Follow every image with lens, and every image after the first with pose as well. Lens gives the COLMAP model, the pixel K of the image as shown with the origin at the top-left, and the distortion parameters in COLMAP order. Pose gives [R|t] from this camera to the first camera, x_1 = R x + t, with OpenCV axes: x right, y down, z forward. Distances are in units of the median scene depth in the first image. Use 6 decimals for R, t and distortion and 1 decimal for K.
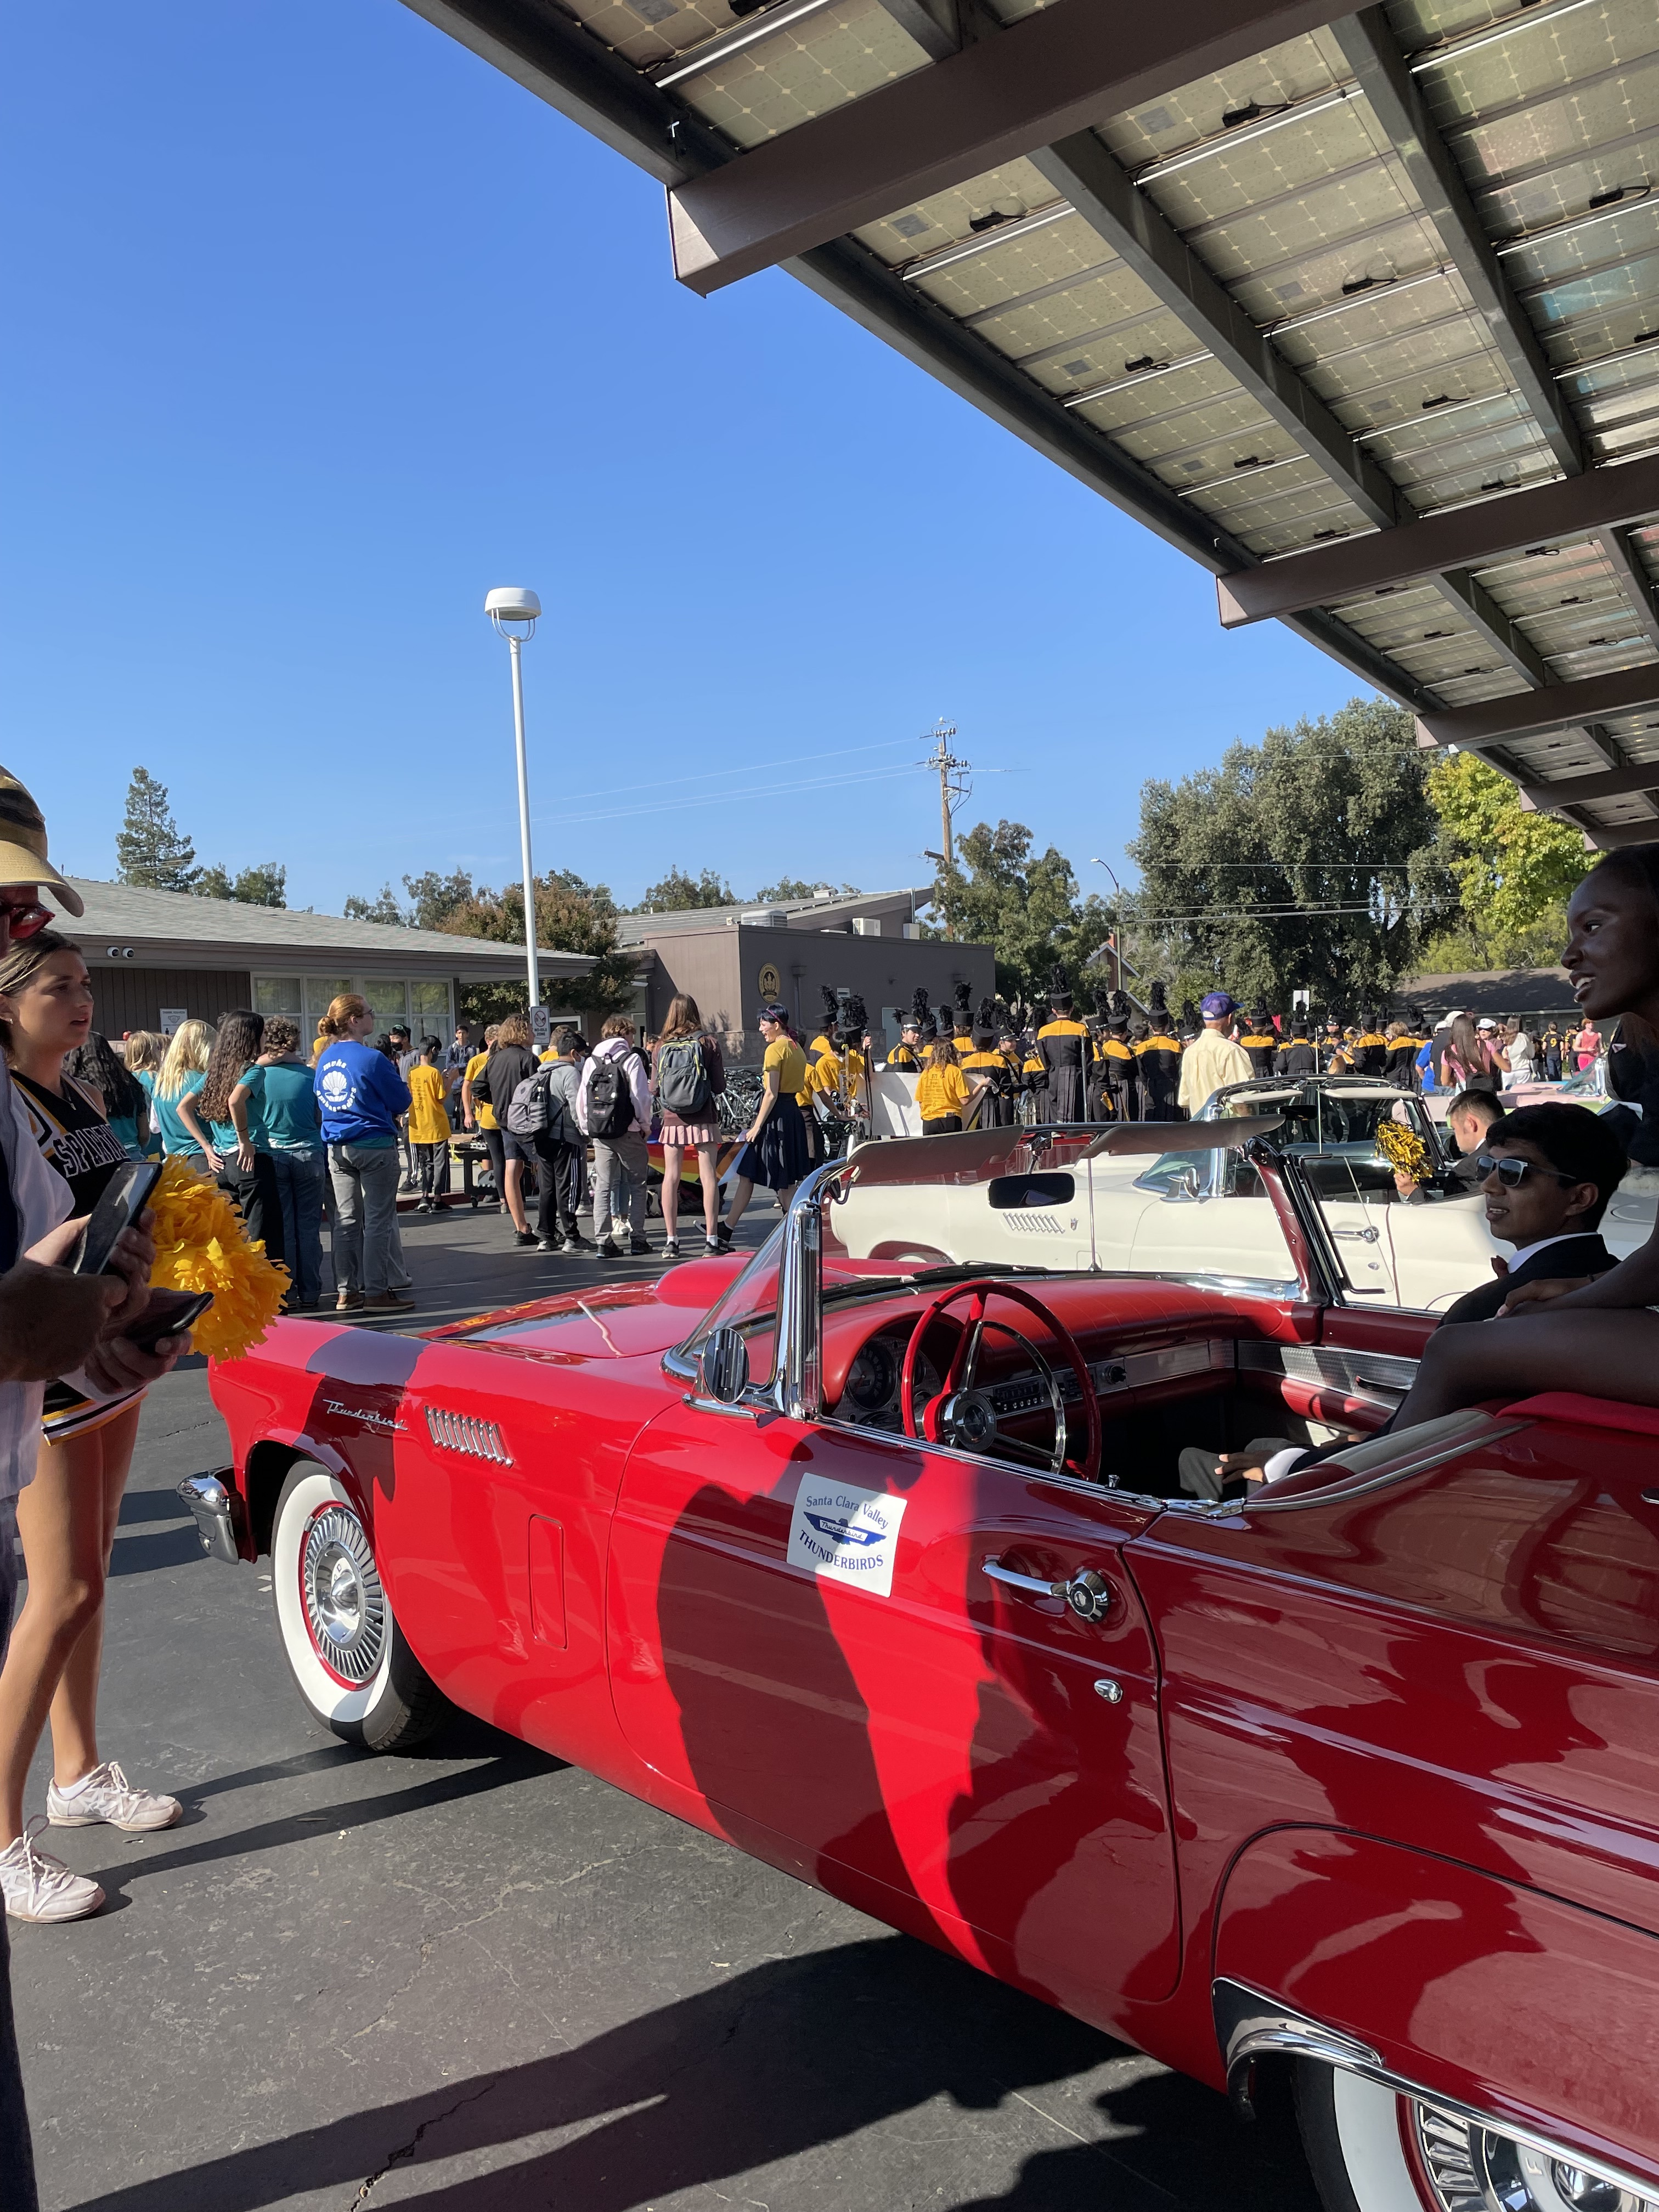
lens RADIAL K [[1680.0, 0, 800.6], [0, 1680.0, 1139.3], [0, 0, 1]] dist [0.083712, -0.104361]
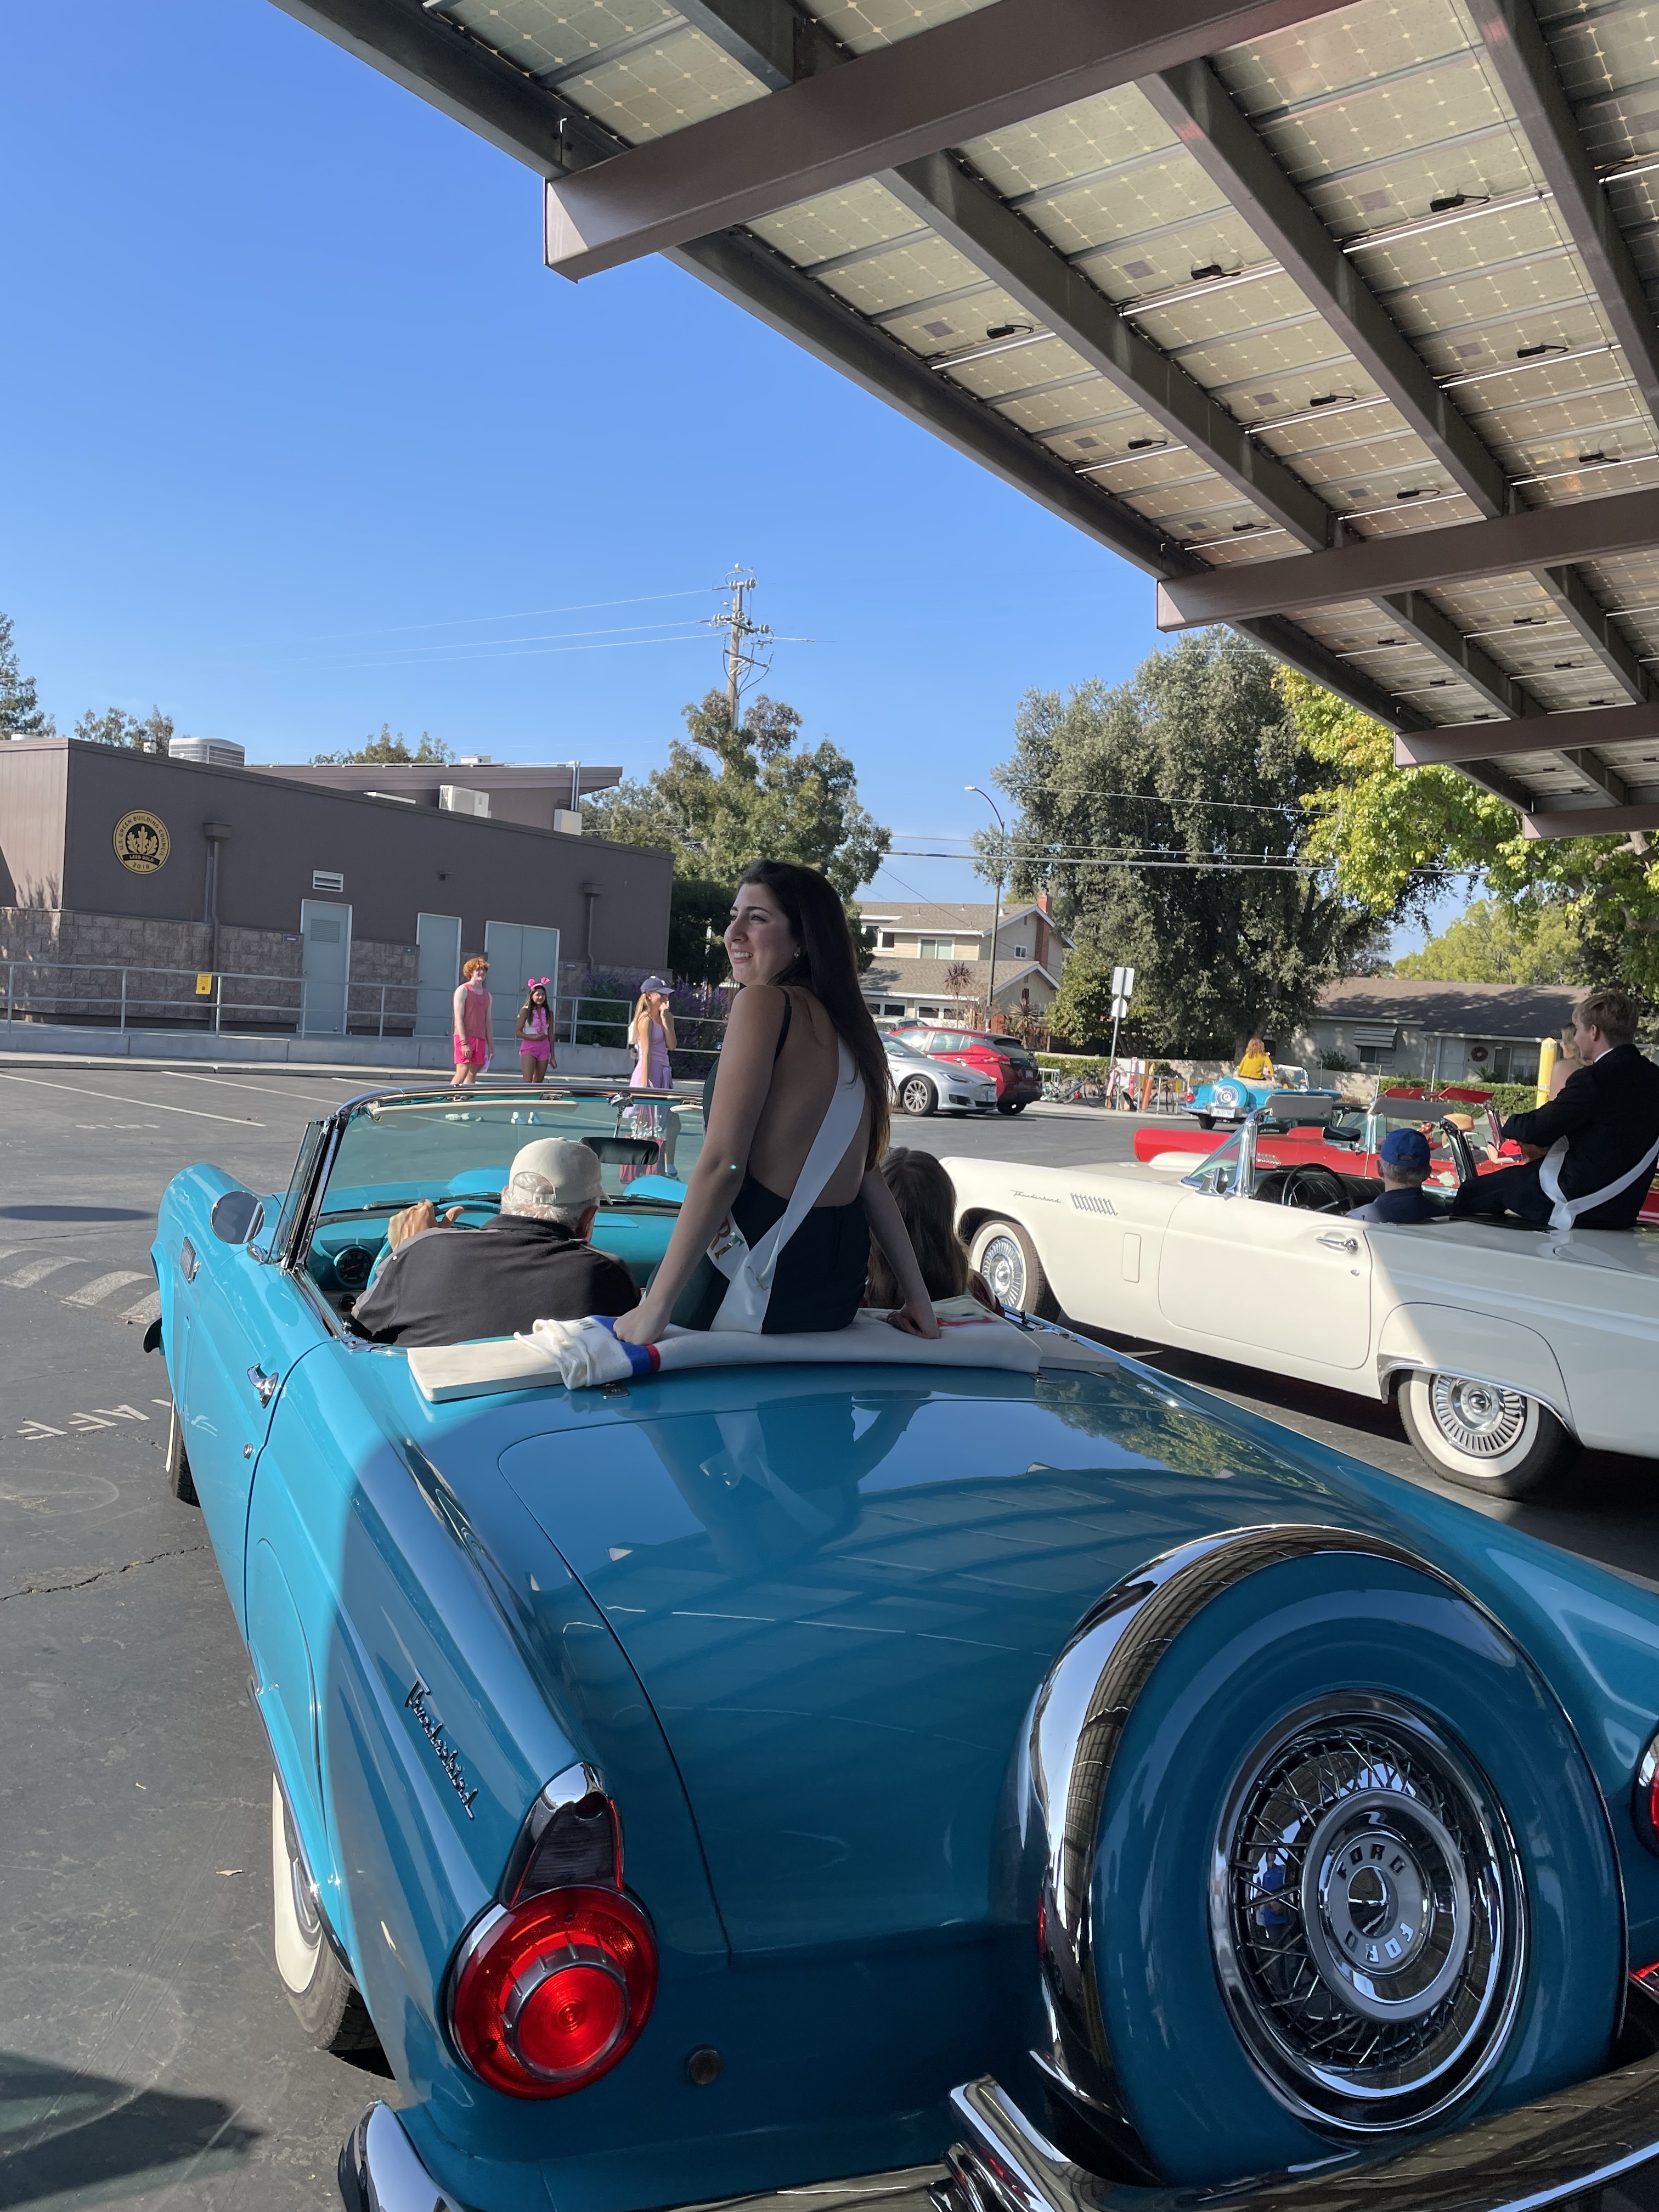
lens RADIAL K [[1680.0, 0, 832.4], [0, 1680.0, 1086.0], [0, 0, 1]] dist [0.083712, -0.104361]
pose [[0.993828, 0.107295, -0.028165, 0.230322], [-0.107473, 0.994196, -0.004866, -0.023219], [0.027480, 0.007863, 0.999591, 0.321134]]
